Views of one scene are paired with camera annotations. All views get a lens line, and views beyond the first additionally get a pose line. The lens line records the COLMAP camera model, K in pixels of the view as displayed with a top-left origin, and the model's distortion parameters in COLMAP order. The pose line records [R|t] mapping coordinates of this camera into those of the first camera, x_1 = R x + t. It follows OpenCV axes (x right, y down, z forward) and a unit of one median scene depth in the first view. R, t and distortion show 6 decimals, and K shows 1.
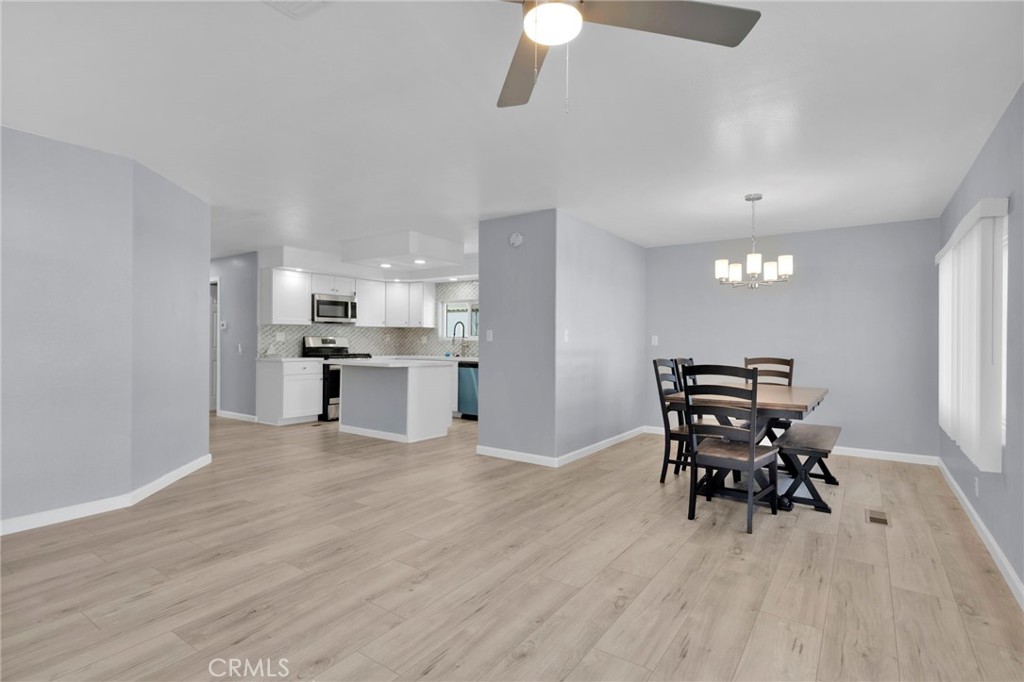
lens RADIAL K [[501.3, 0, 497.3], [0, 501.3, 336.9], [0, 0, 1]] dist [-0.001227, 0.000626]
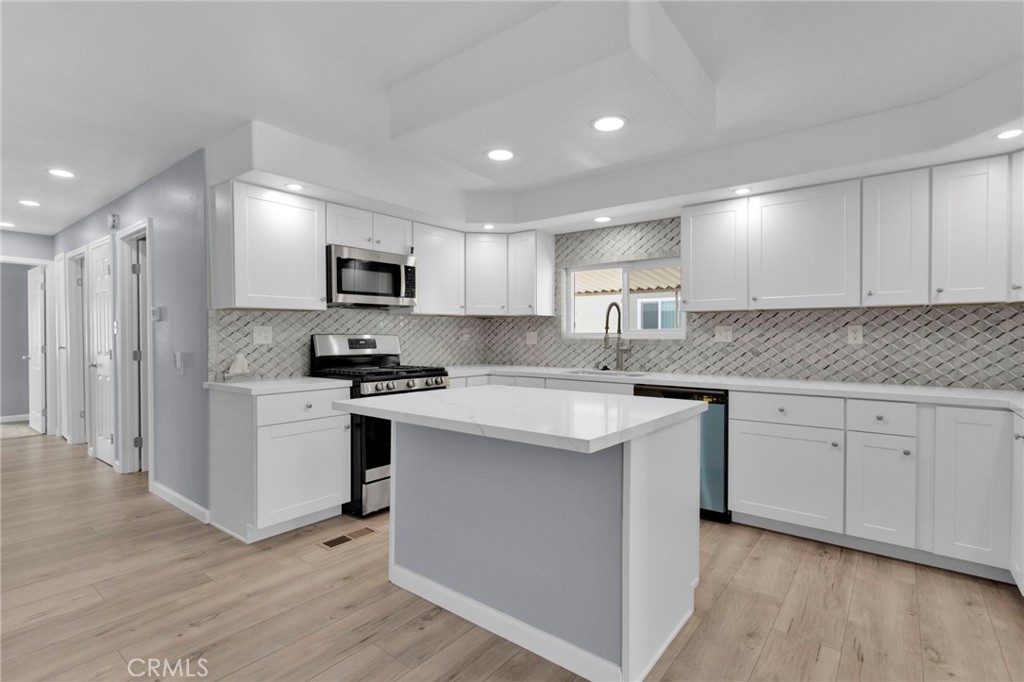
lens RADIAL K [[501.3, 0, 521.2], [0, 501.3, 343.1], [0, 0, 1]] dist [-0.001227, 0.000626]
pose [[0.999847, -0.010313, -0.014140, -0.171973], [0.010608, 0.999724, 0.020944, -0.000491], [0.013920, -0.021090, 0.999681, 0.504417]]
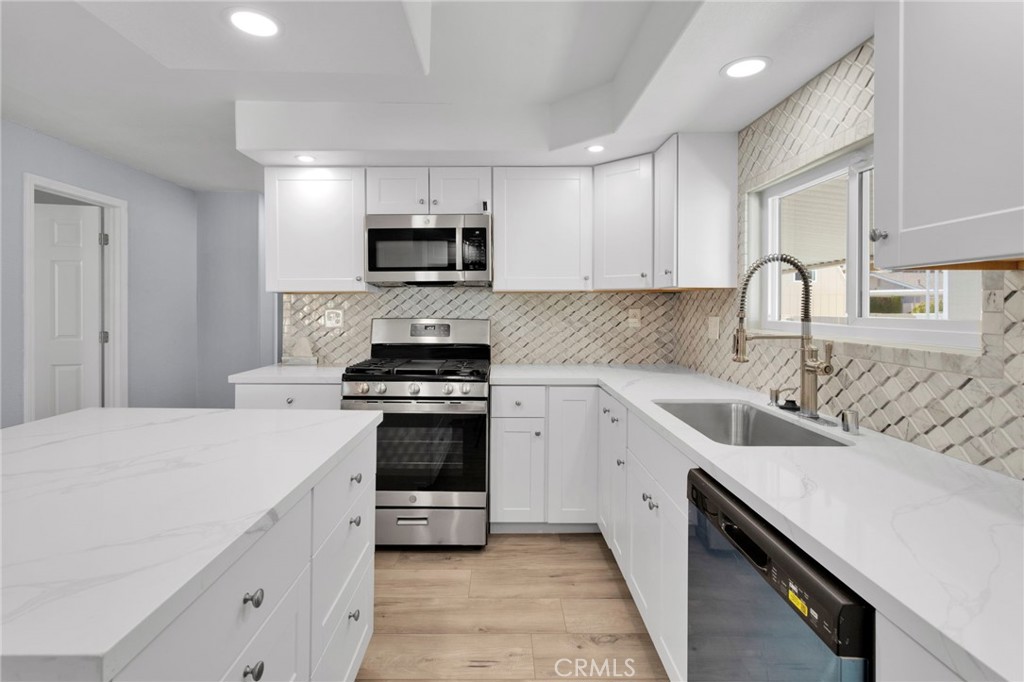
lens RADIAL K [[501.3, 0, 506.0], [0, 501.3, 311.9], [0, 0, 1]] dist [-0.001227, 0.000626]
pose [[0.599884, 0.000471, -0.800087, 0.029628], [0.008030, 0.999946, 0.006610, -0.008183], [0.800046, -0.010390, 0.599848, 0.810209]]
